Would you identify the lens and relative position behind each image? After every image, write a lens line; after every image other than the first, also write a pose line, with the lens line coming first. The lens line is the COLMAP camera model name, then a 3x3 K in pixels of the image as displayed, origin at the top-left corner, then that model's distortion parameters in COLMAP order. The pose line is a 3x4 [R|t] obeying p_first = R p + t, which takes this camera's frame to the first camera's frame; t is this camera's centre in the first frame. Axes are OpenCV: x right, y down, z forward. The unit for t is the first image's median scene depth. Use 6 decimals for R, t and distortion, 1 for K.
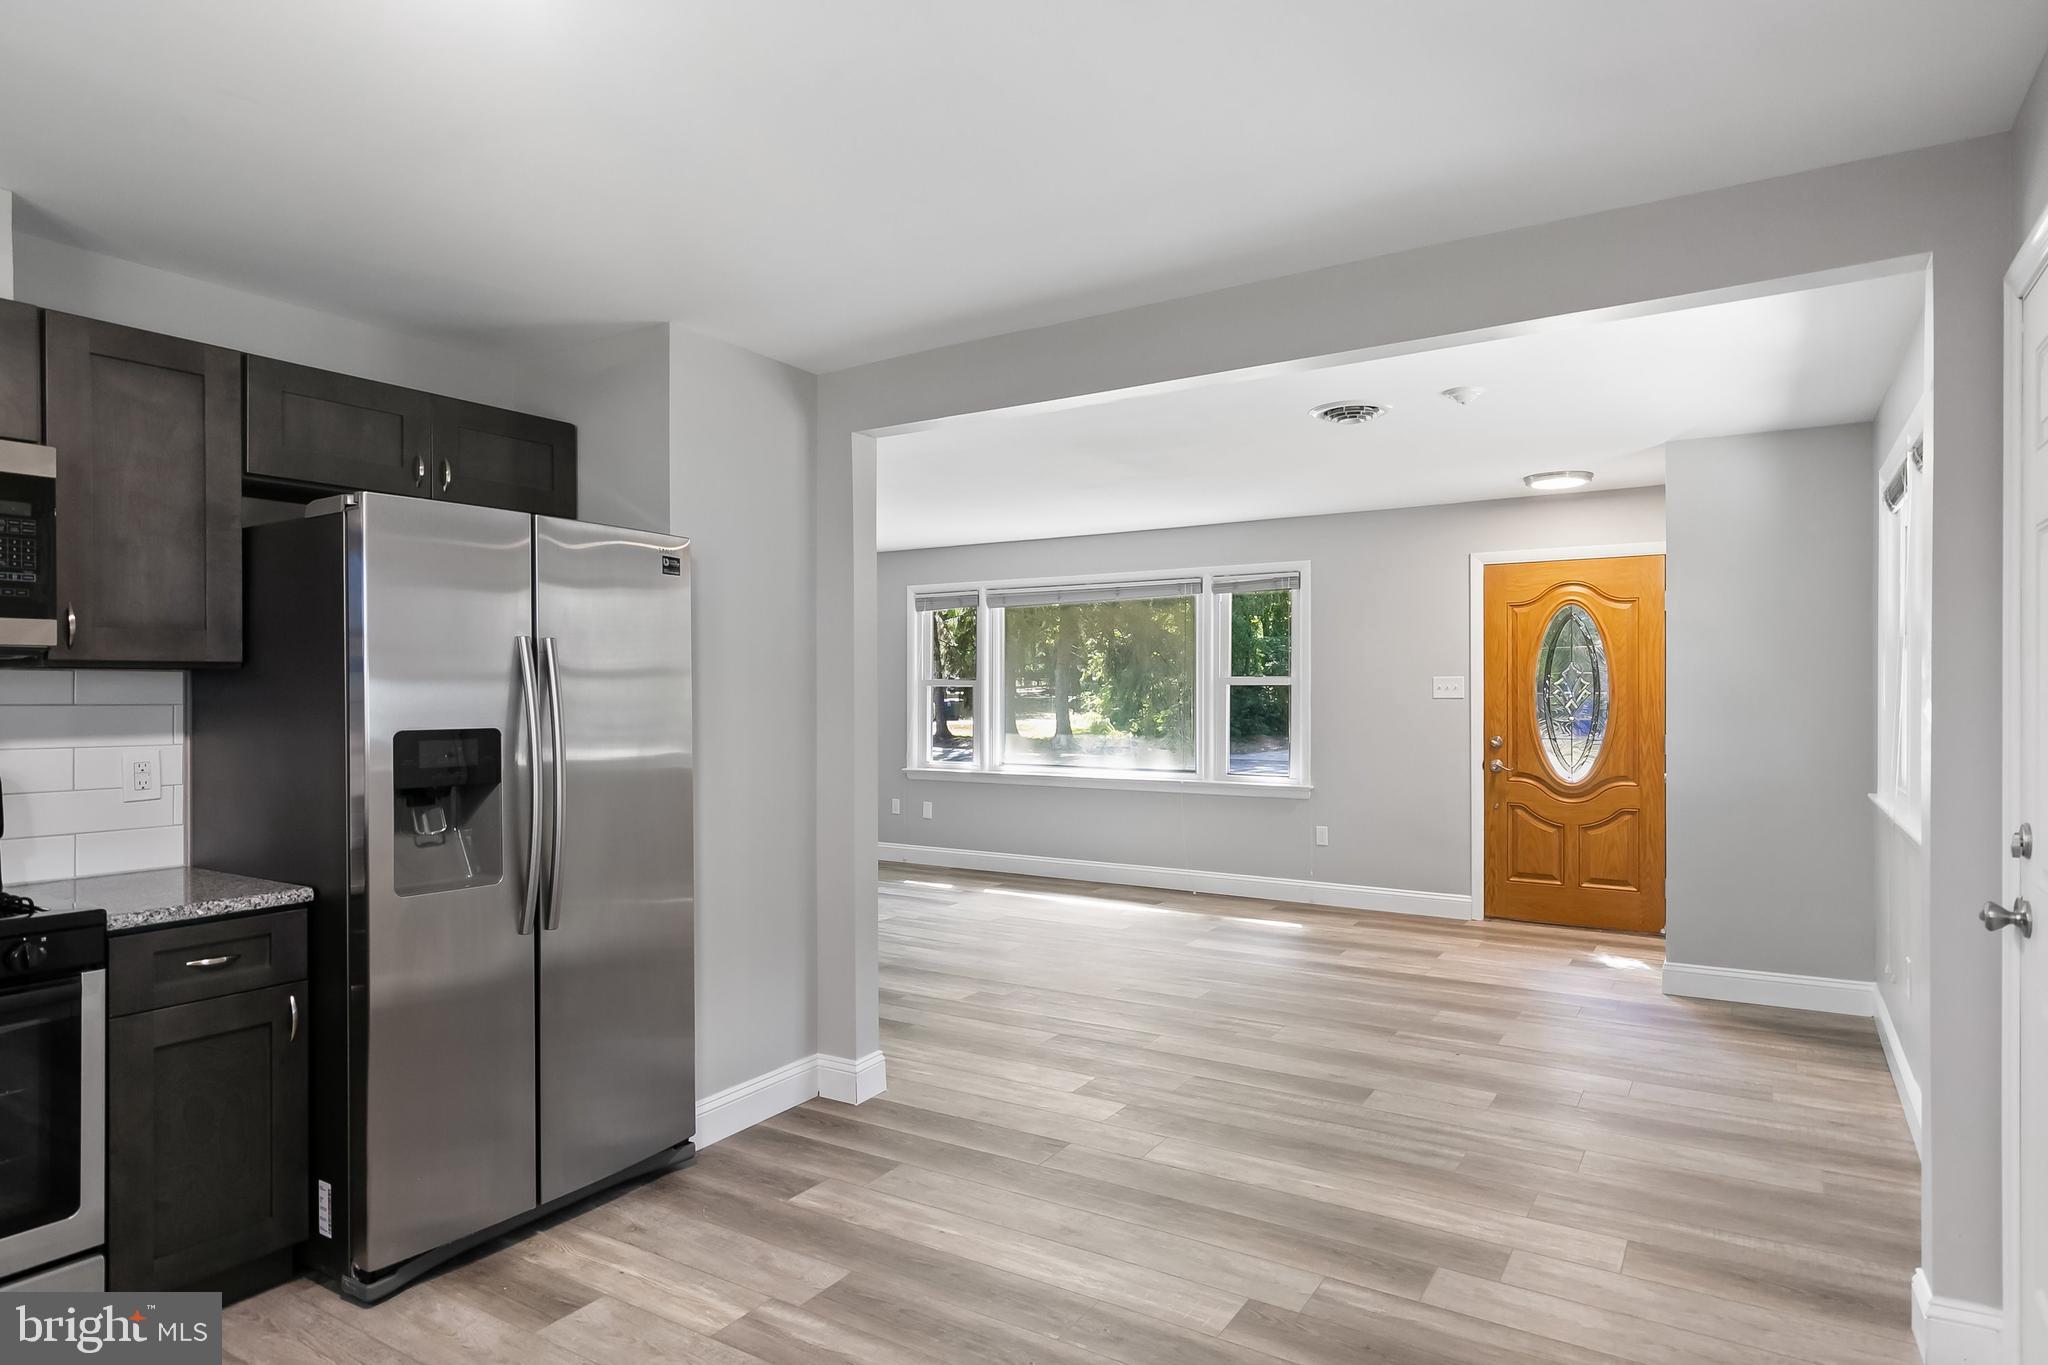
lens RADIAL K [[1150.7, 0, 1025.6], [0, 1150.7, 693.9], [0, 0, 1]] dist [0.012024, -0.000194]
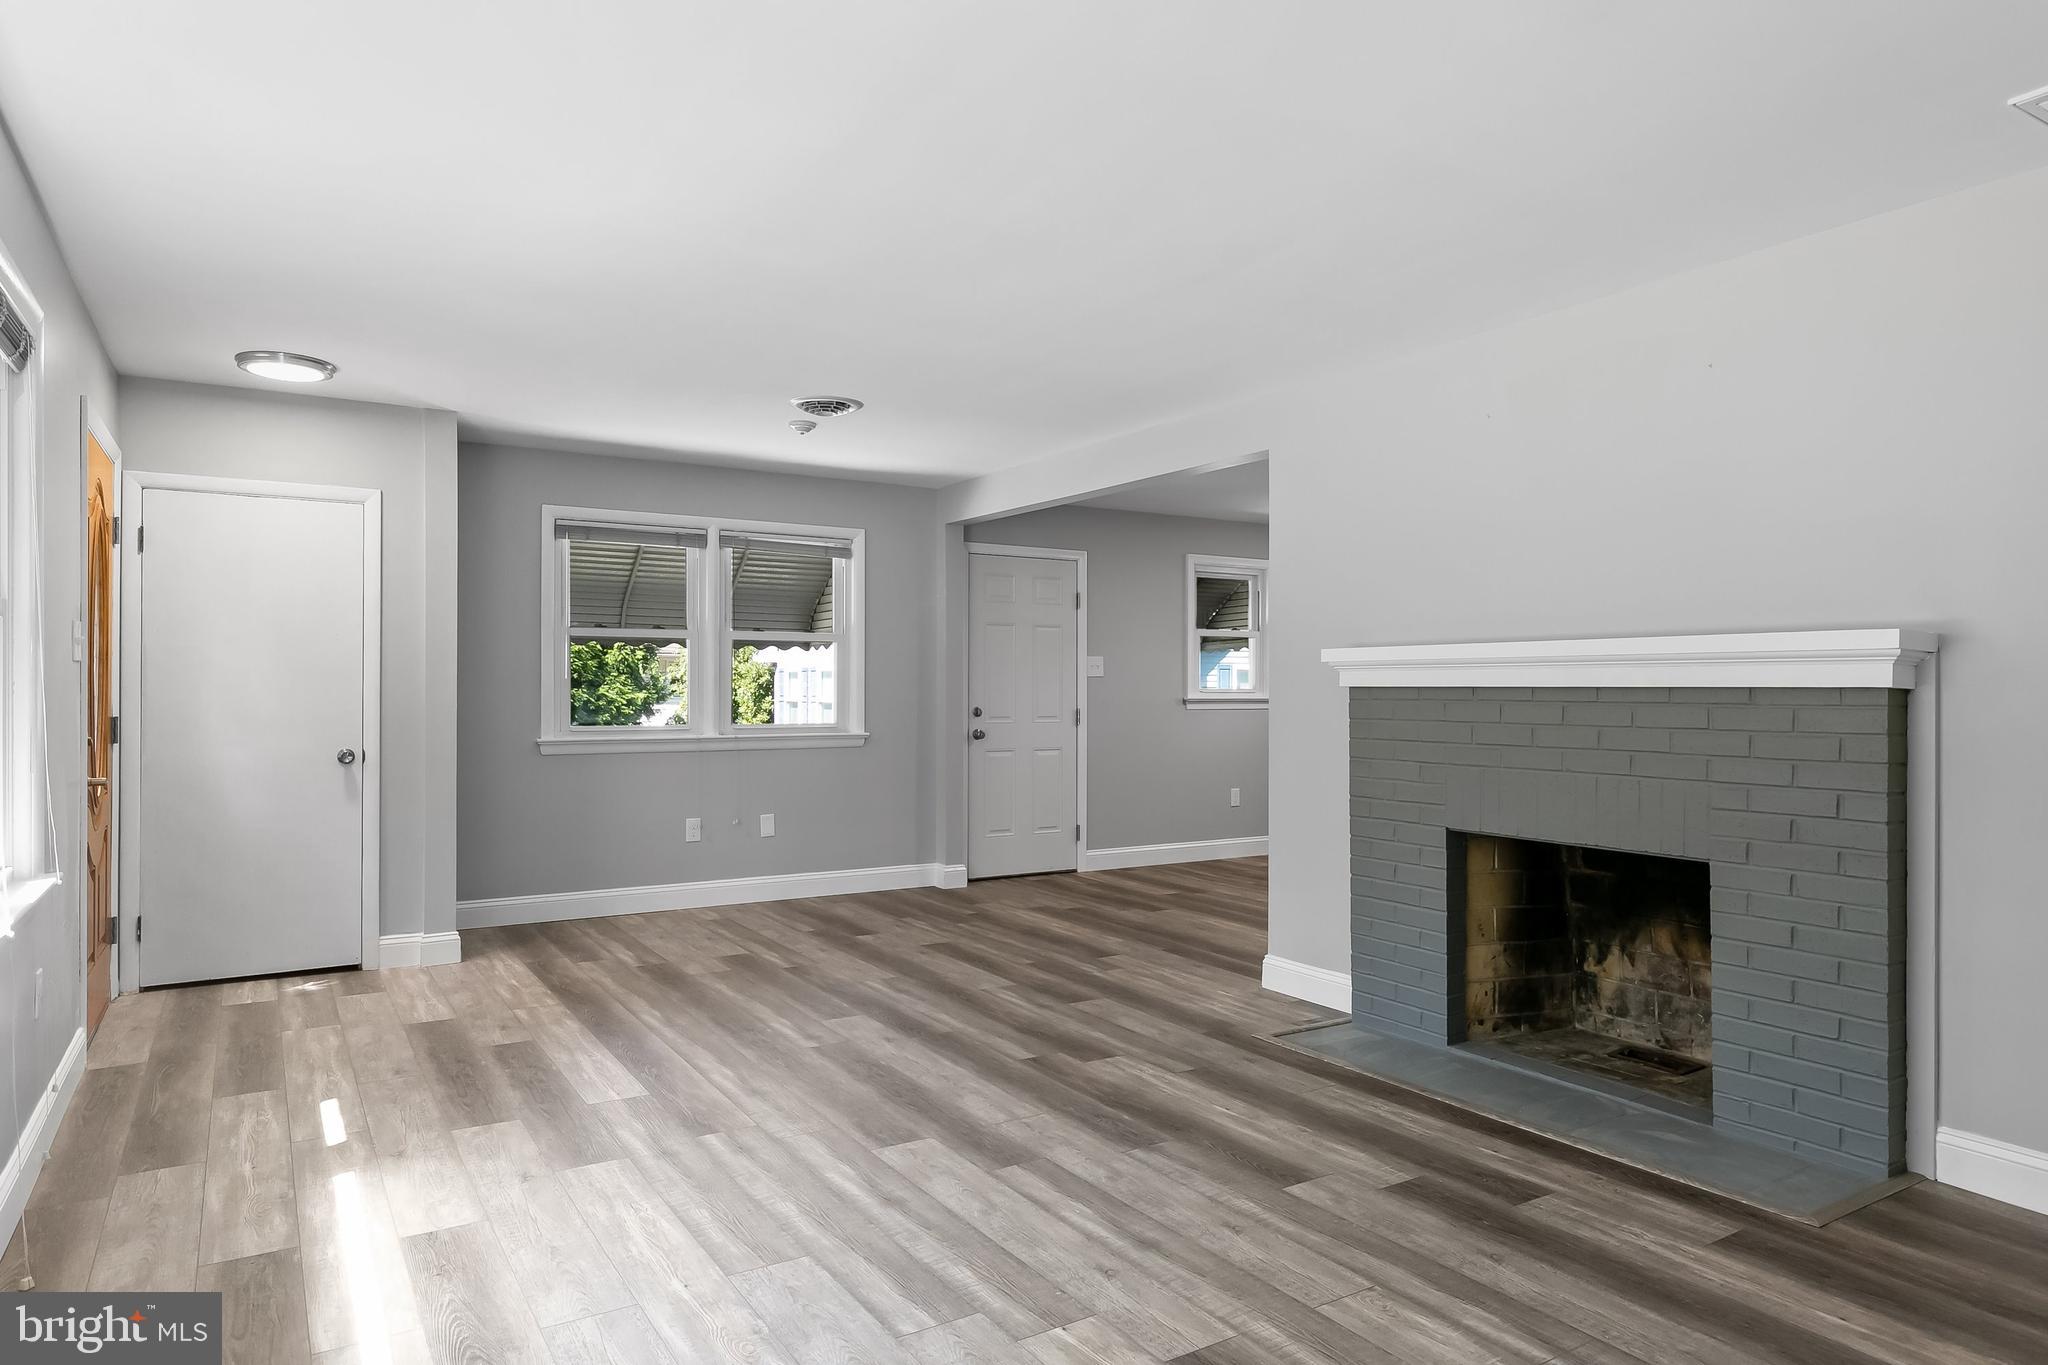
lens RADIAL K [[1232.9, 0, 1030.0], [0, 1232.9, 687.5], [0, 0, 1]] dist [0.005942, -0.000249]
pose [[-0.904943, 0.000851, 0.425532, -0.282199], [0.001278, 0.999999, 0.000717, 0.016839], [-0.425531, 0.001193, -0.904943, 1.418422]]
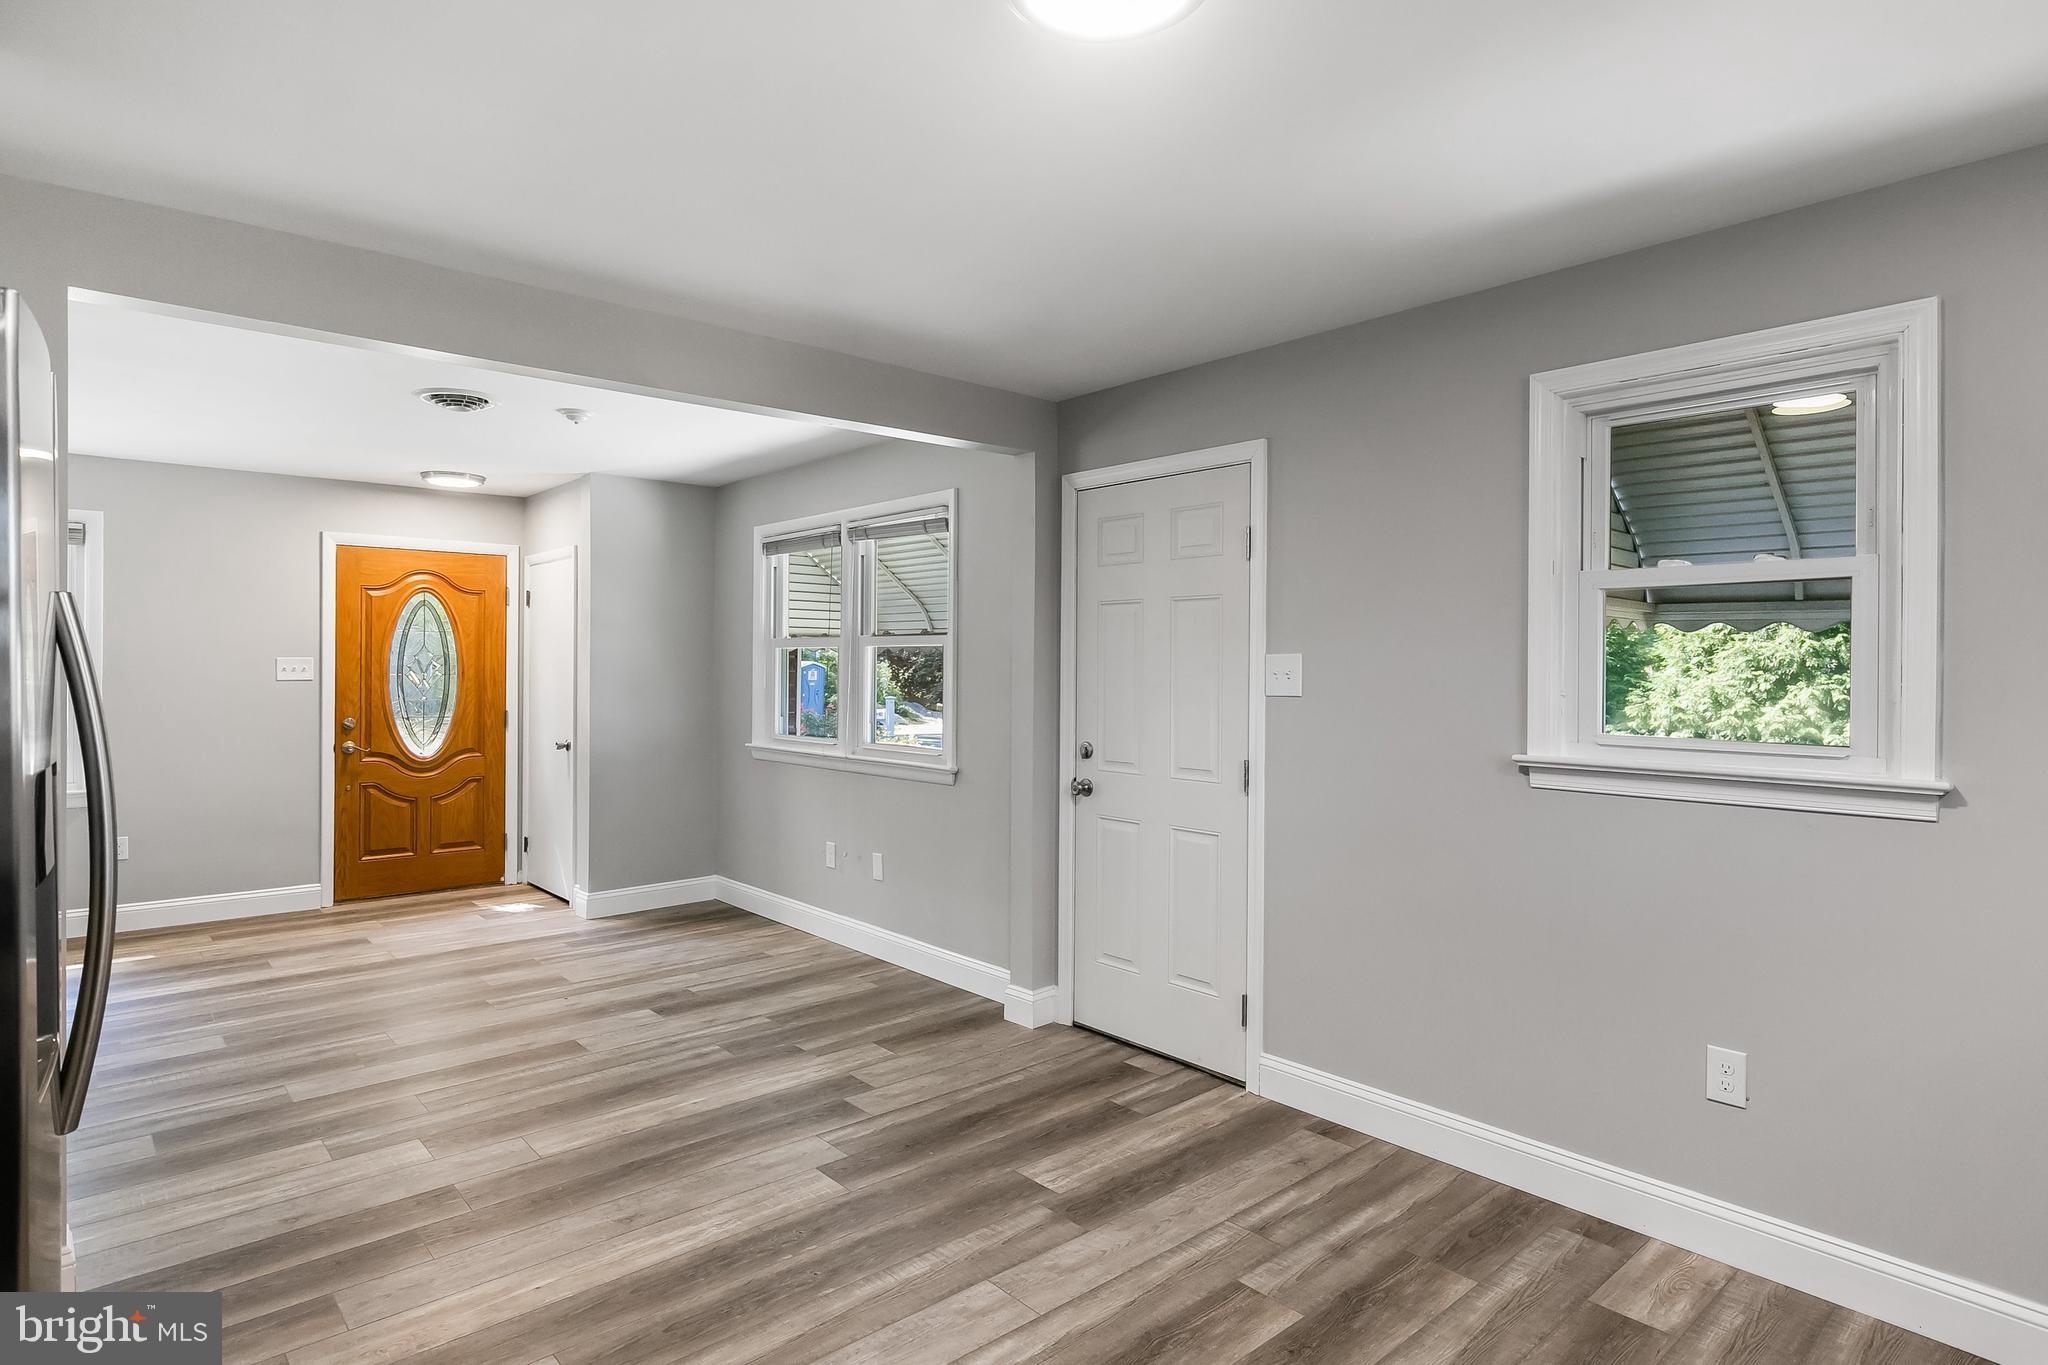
lens RADIAL K [[1103.5, 0, 1015.3], [0, 1103.5, 674.1], [0, 0, 1]] dist [-0.000419, 0.000950]
pose [[0.283418, -0.002747, 0.958992, -0.361240], [-0.002393, 0.999991, 0.003571, -0.006429], [-0.958993, -0.003307, 0.283409, 0.185197]]
